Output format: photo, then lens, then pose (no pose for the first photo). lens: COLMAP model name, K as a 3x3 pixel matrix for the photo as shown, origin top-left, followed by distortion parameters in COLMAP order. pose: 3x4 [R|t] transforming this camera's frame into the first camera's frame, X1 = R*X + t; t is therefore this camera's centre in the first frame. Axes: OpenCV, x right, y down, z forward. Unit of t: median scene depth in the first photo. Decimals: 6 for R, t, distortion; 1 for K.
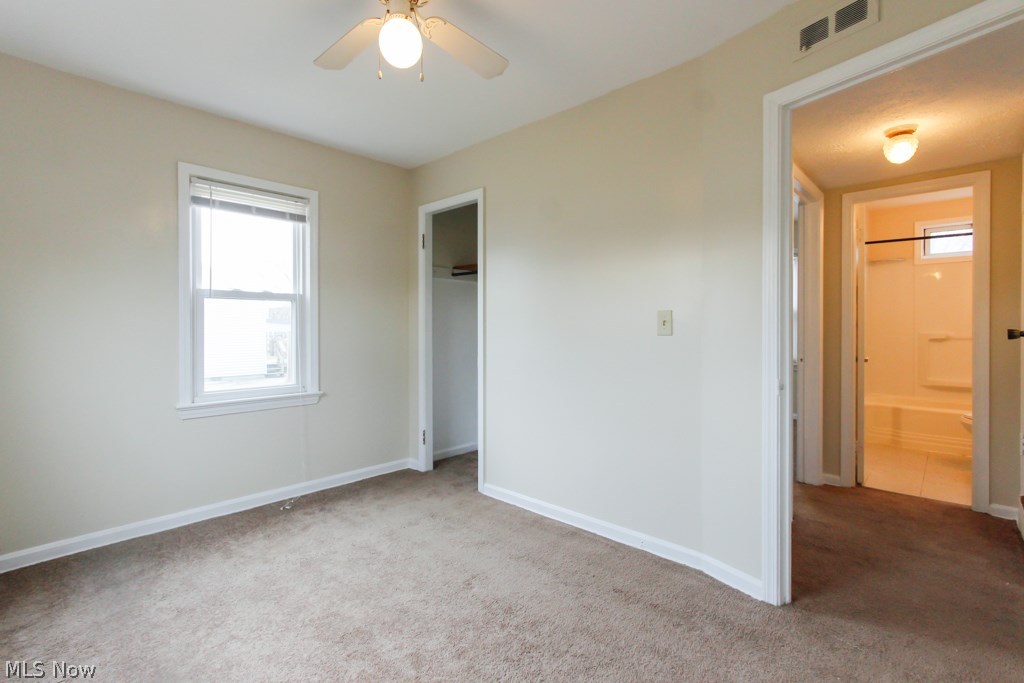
lens RADIAL K [[478.9, 0, 505.8], [0, 478.9, 334.4], [0, 0, 1]] dist [0.002865, 0.001340]
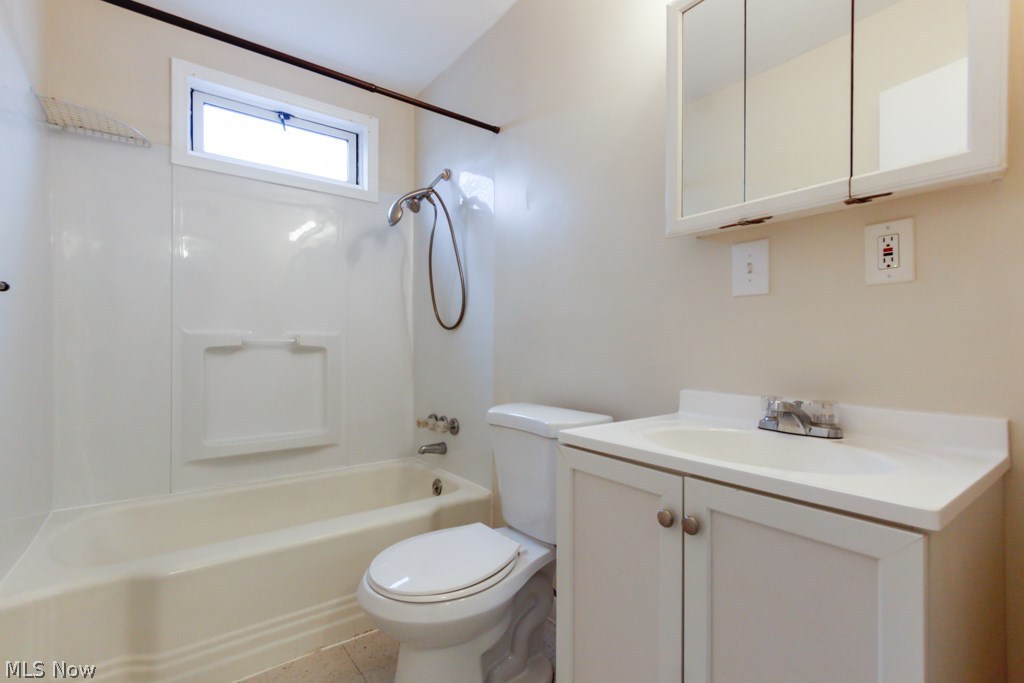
lens RADIAL K [[478.9, 0, 467.0], [0, 478.9, 354.8], [0, 0, 1]] dist [0.002865, 0.001340]
pose [[0.272230, -0.004169, 0.962223, 0.548628], [0.015680, 0.999877, -0.000104, 0.020011], [-0.962105, 0.015116, 0.272262, 0.679551]]
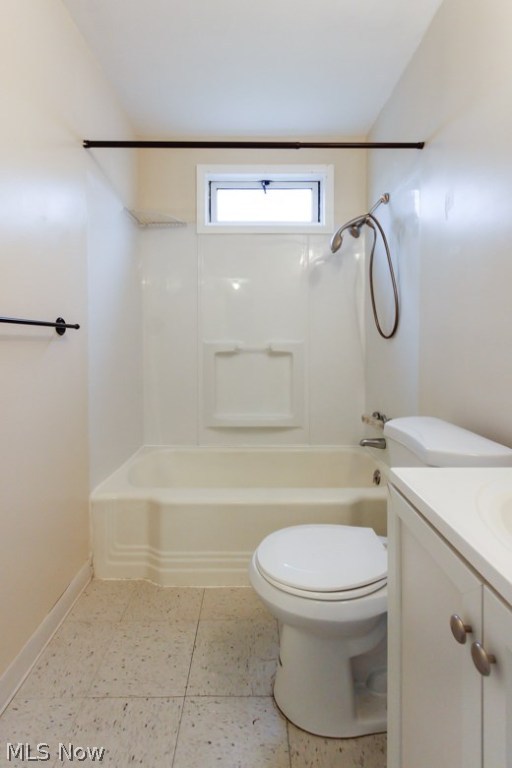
lens RADIAL K [[359.2, 0, 228.7], [0, 359.2, 353.0], [0, 0, 1]] dist [0.002865, 0.001340]
pose [[0.770196, -0.012463, 0.637685, 0.605004], [0.014082, 0.999898, 0.002533, 0.009212], [-0.637652, 0.007029, 0.770293, 0.638153]]
